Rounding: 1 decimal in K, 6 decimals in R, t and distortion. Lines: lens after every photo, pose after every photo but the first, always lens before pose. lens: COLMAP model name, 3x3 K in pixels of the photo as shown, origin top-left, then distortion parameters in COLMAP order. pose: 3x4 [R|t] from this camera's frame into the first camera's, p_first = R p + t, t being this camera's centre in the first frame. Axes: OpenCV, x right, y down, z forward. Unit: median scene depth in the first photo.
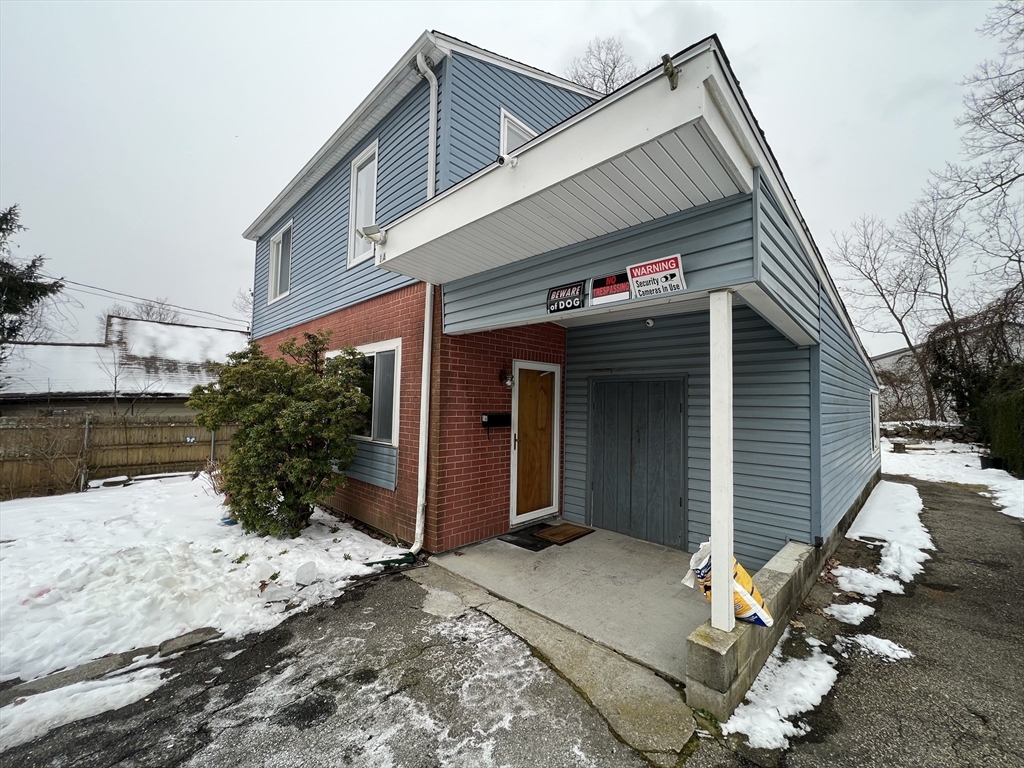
lens RADIAL K [[409.9, 0, 512.0], [0, 409.9, 384.0], [0, 0, 1]] dist [-0.000047, -0.000021]
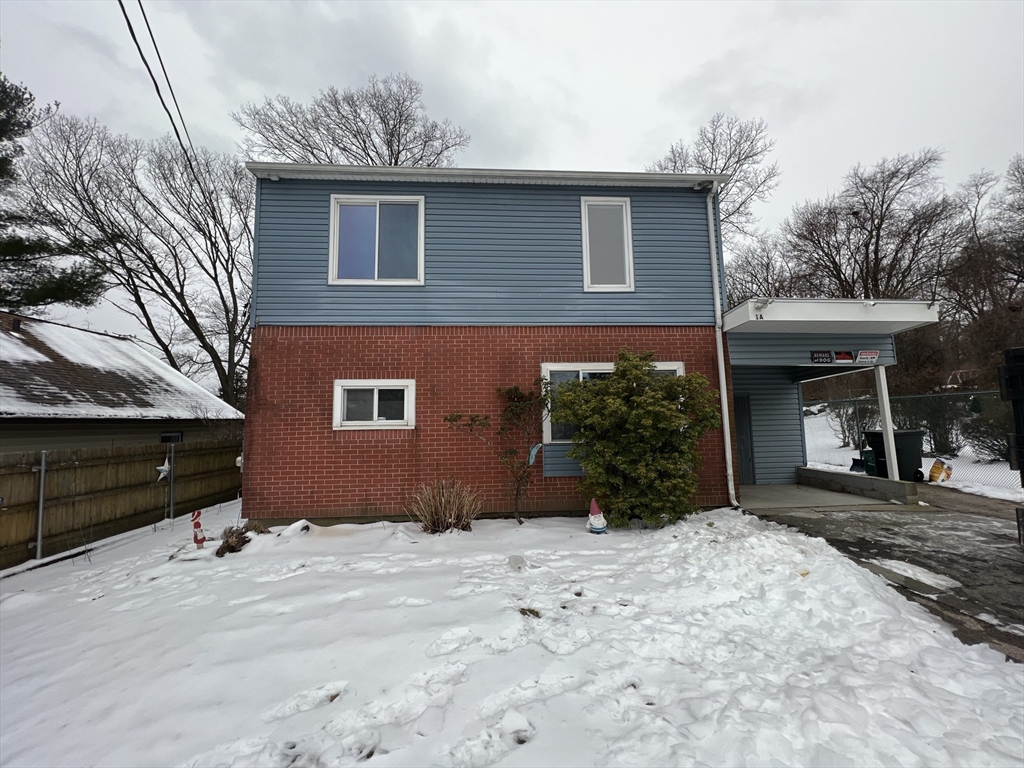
lens RADIAL K [[409.9, 0, 512.0], [0, 409.9, 384.0], [0, 0, 1]] dist [-0.000047, -0.000021]
pose [[0.661020, 0.043039, 0.749133, -1.640111], [-0.007487, 0.998682, -0.050769, 0.035181], [-0.750331, 0.027950, 0.660471, 0.507931]]
